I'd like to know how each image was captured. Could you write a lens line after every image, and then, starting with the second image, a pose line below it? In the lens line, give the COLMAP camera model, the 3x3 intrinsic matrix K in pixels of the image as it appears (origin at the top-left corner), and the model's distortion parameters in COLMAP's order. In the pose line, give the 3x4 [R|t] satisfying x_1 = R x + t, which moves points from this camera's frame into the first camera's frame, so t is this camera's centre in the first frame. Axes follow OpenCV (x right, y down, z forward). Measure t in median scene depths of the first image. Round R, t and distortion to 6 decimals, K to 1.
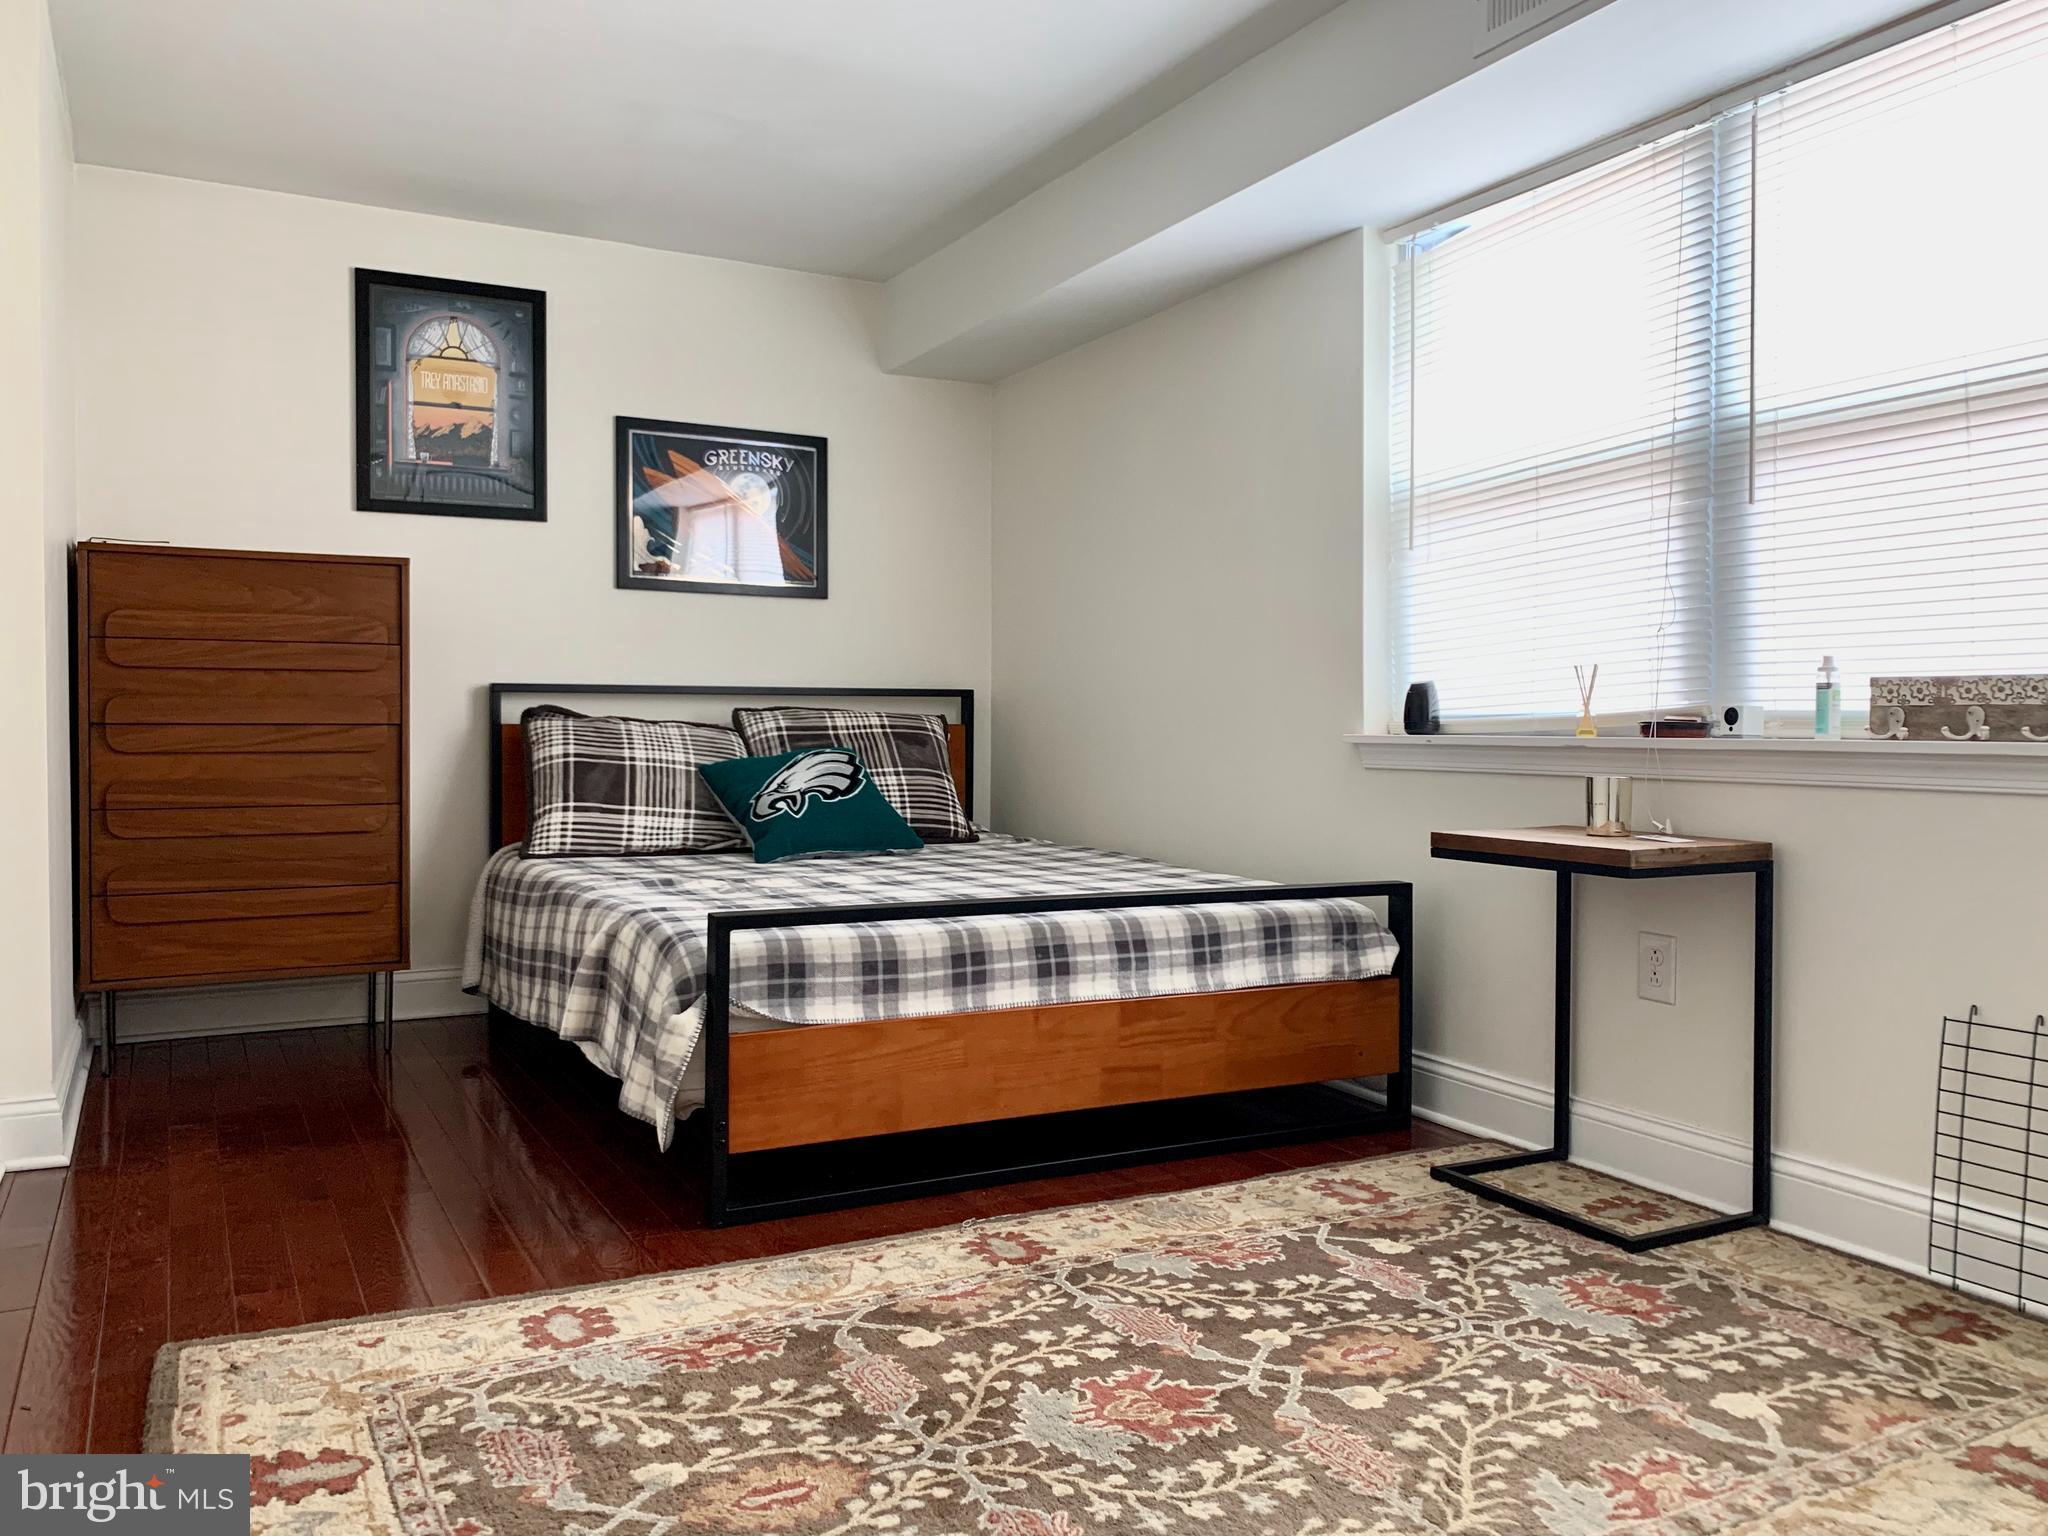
lens RADIAL K [[1576.5, 0, 1024.9], [0, 1576.5, 742.4], [0, 0, 1]] dist [0.052883, -0.056142]
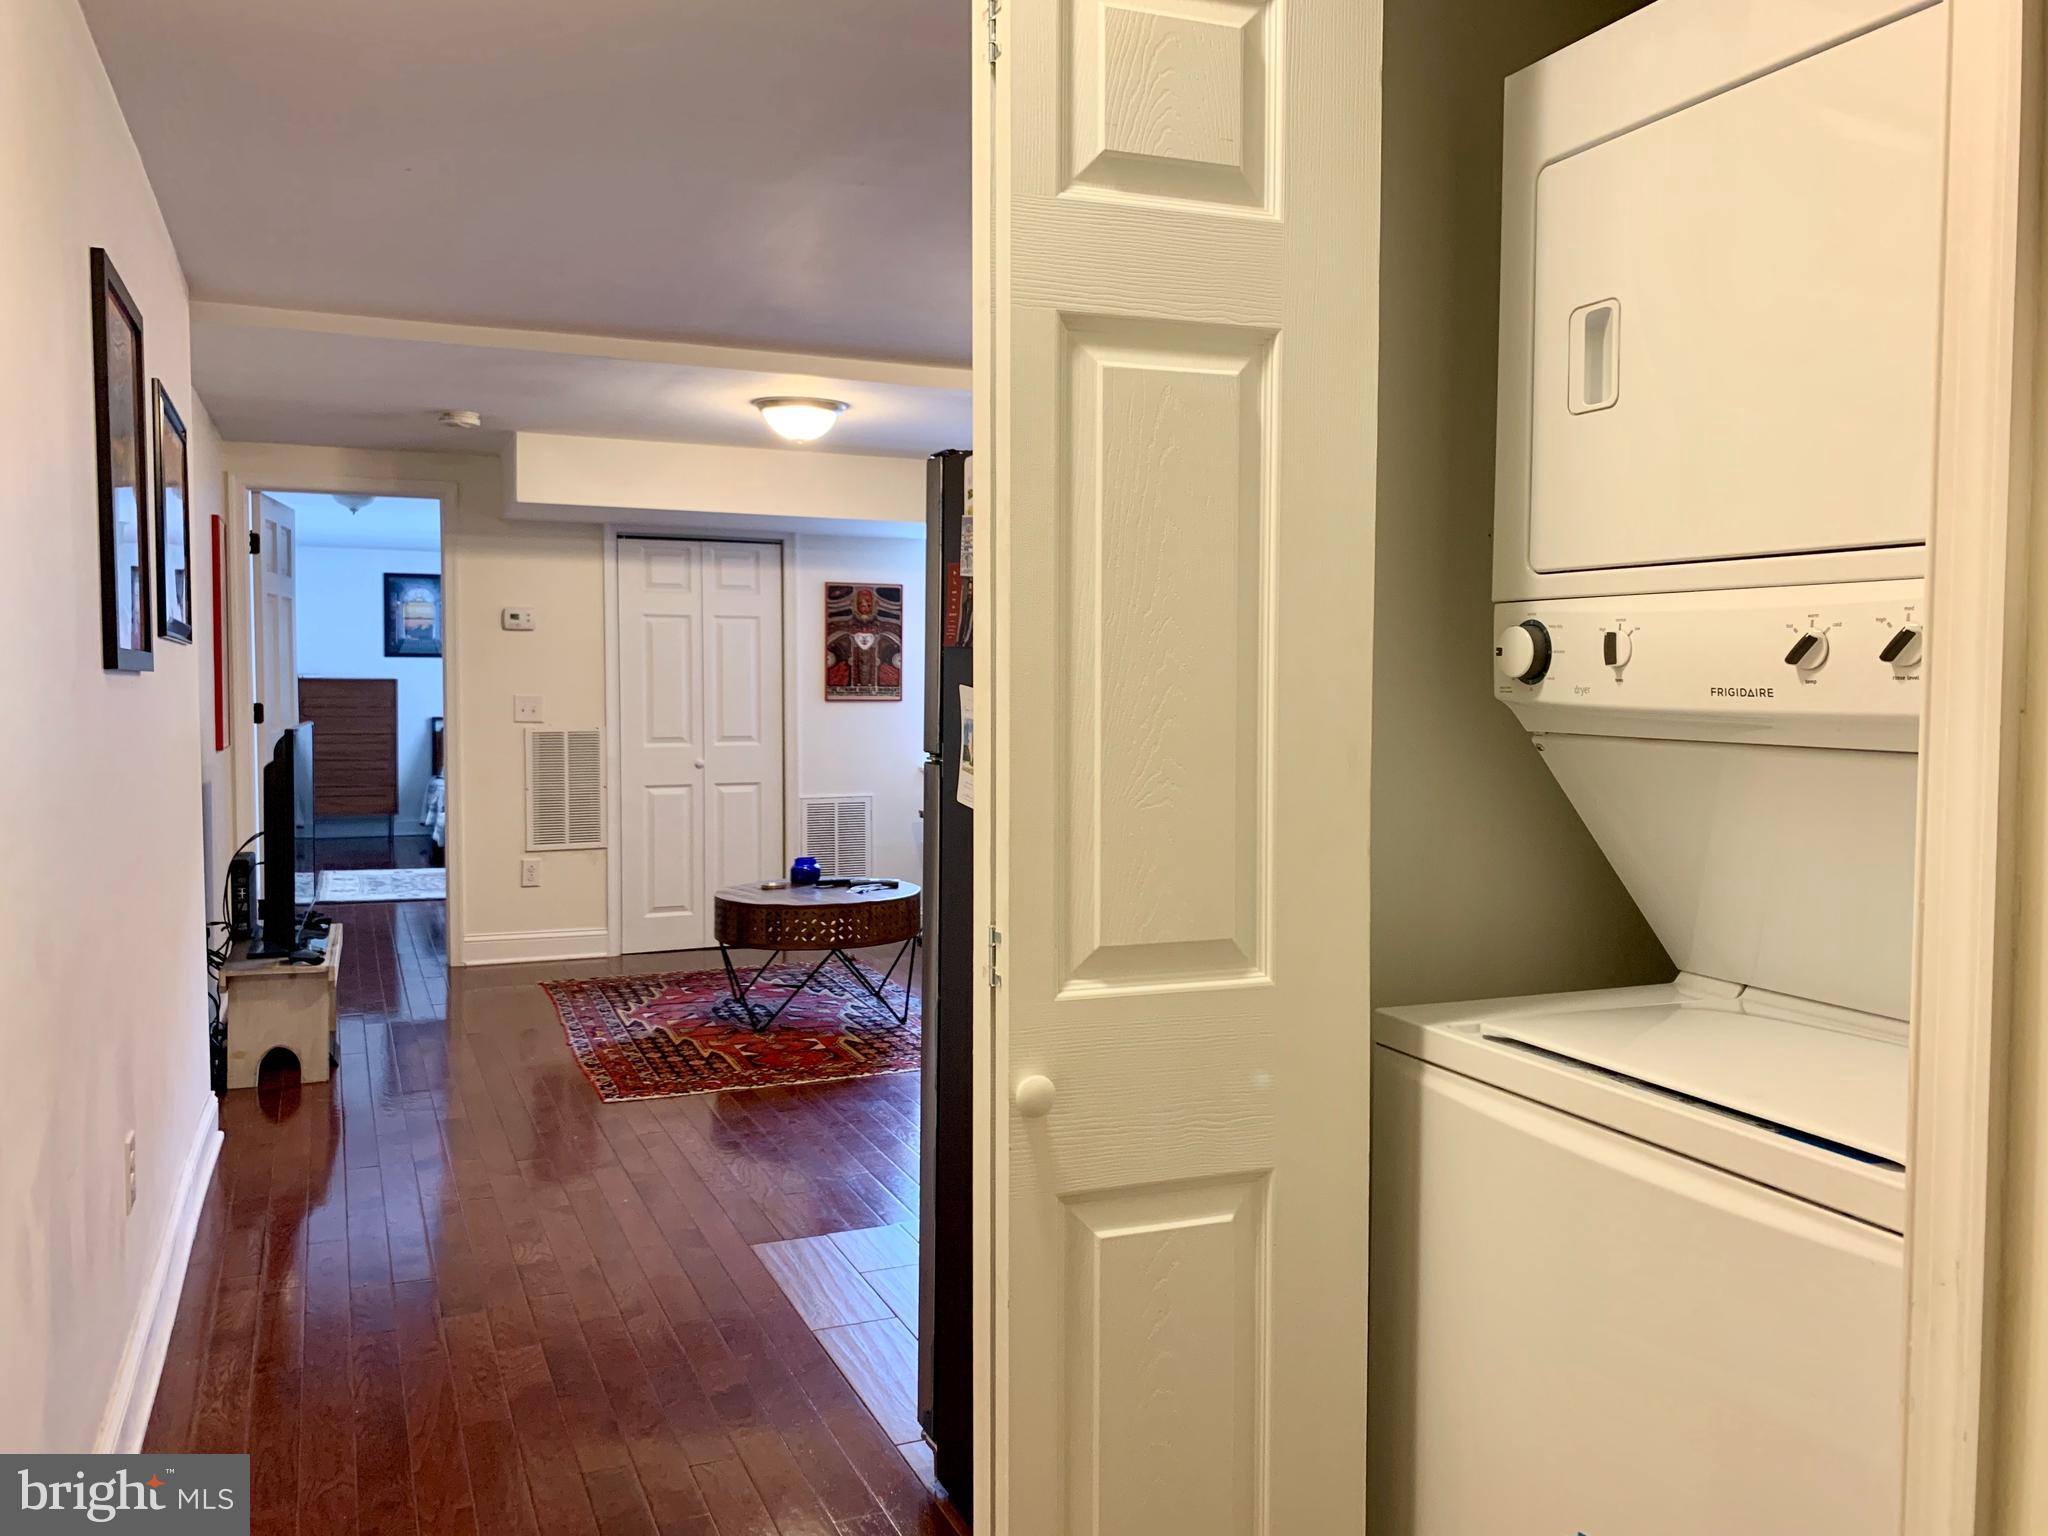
lens RADIAL K [[1547.8, 0, 1012.5], [0, 1547.8, 756.2], [0, 0, 1]] dist [0.056553, -0.098536]
pose [[0.996888, 0.010157, -0.078173, 1.620489], [-0.007785, 0.999501, 0.030597, -0.109102], [0.078444, -0.029893, 0.996470, -2.990277]]
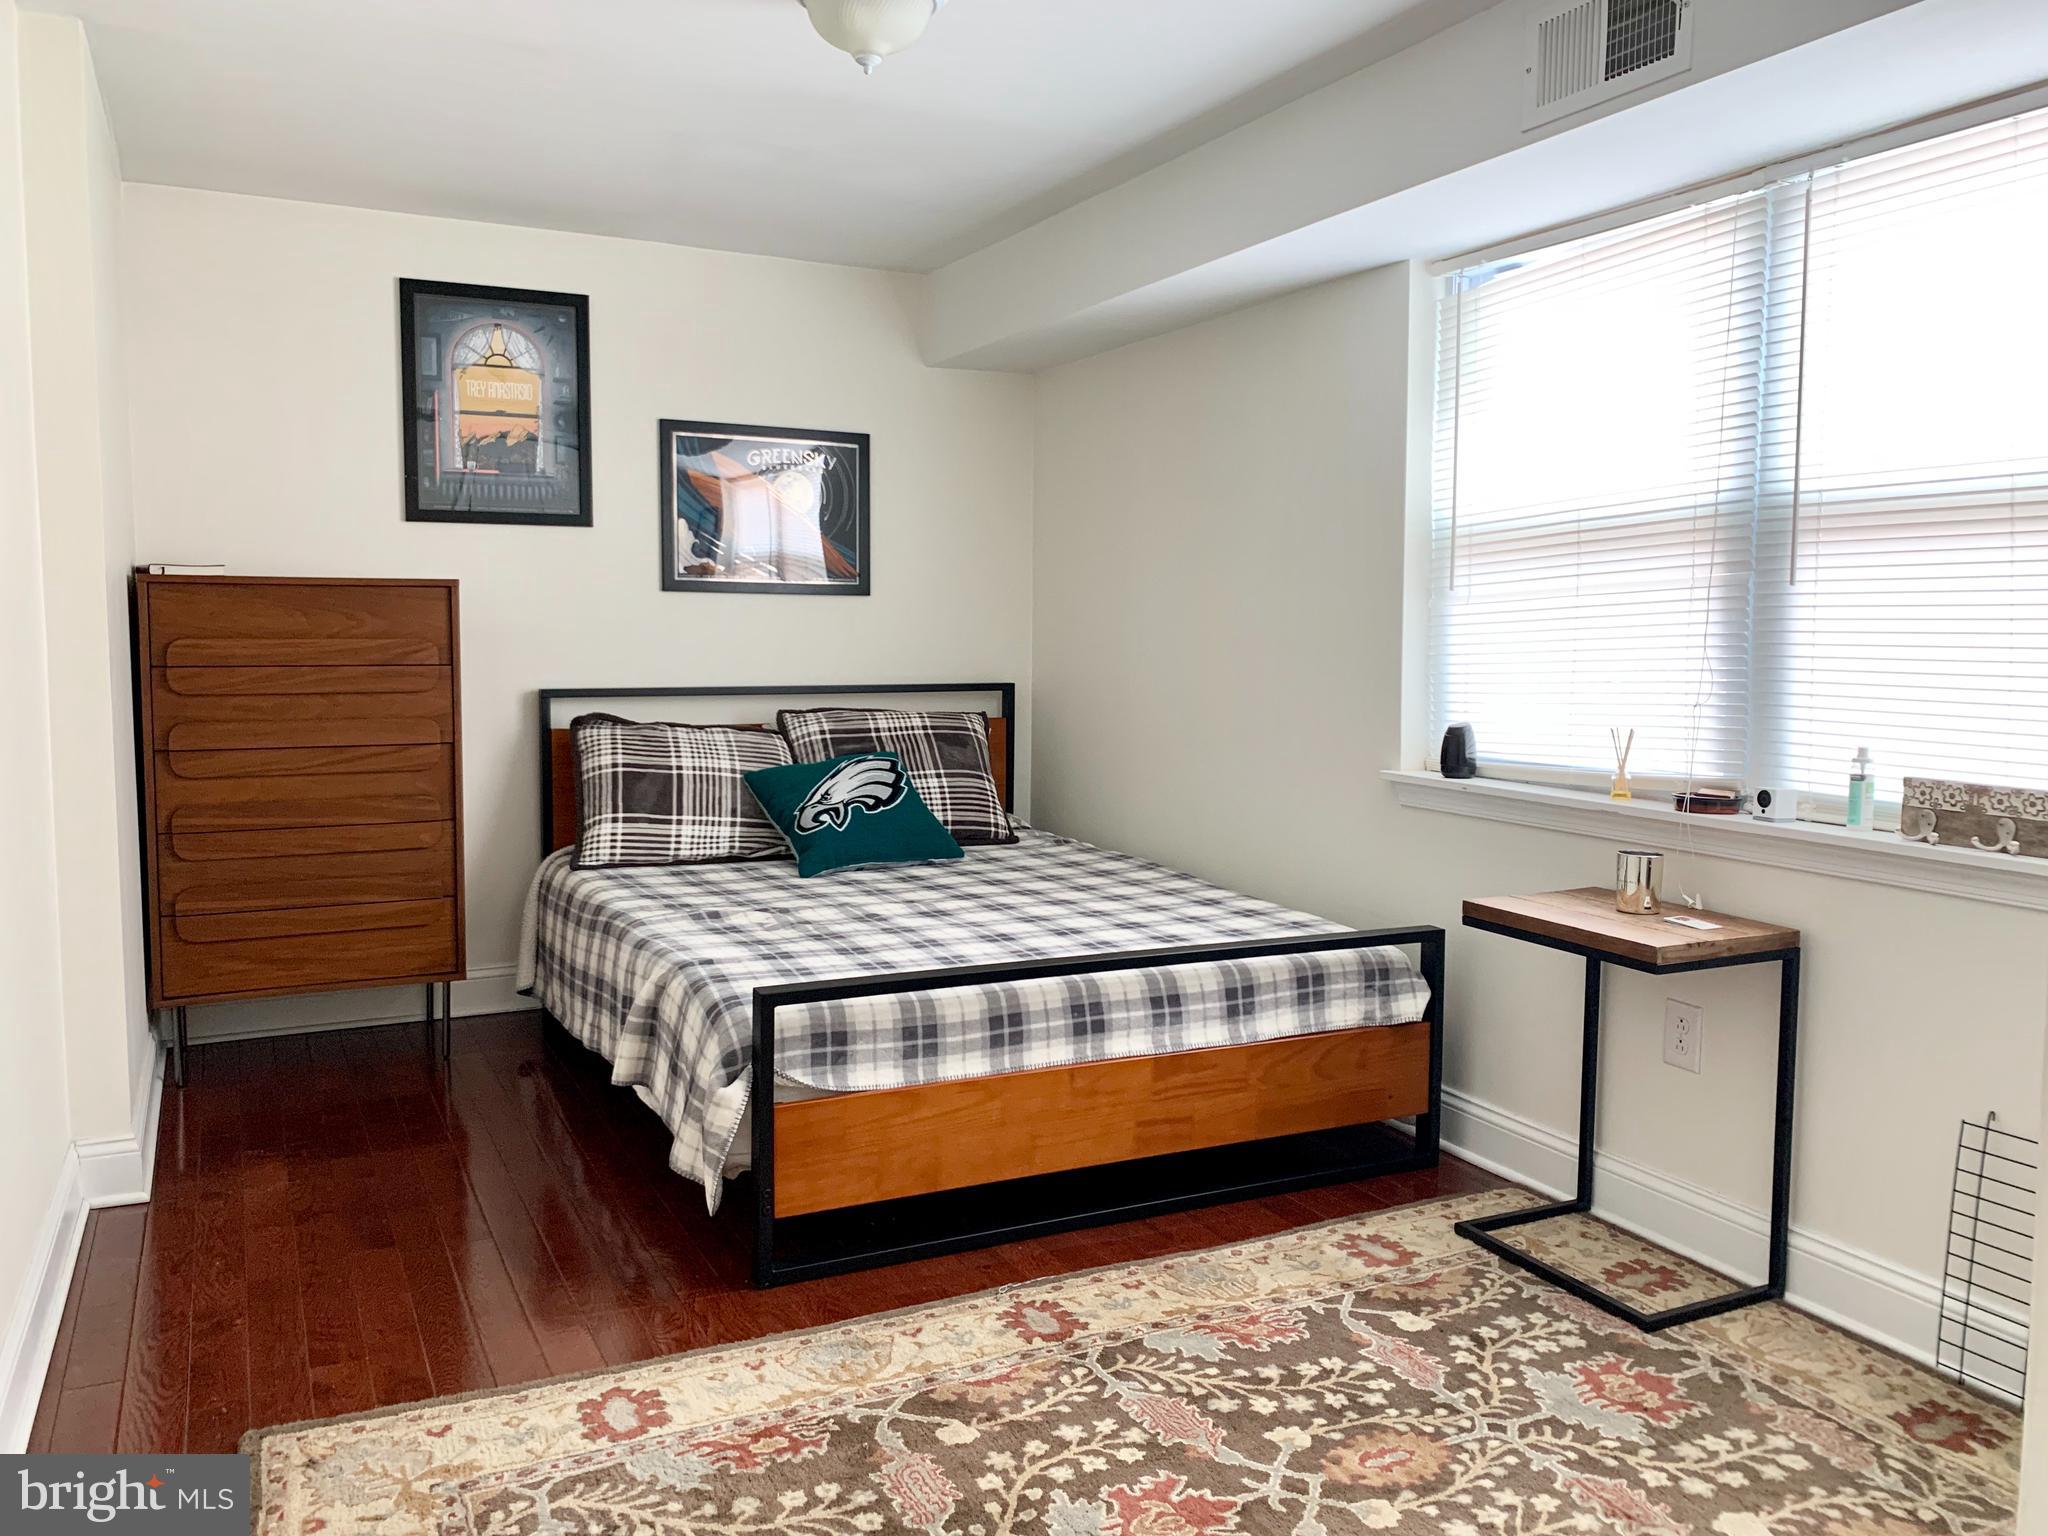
lens RADIAL K [[1577.9, 0, 1031.4], [0, 1577.9, 738.9], [0, 0, 1]] dist [0.052893, -0.052283]
pose [[0.999691, 0.006346, -0.024023, 0.004995], [-0.004764, 0.997851, 0.065352, -0.131741], [0.024386, -0.065217, 0.997573, -0.016178]]
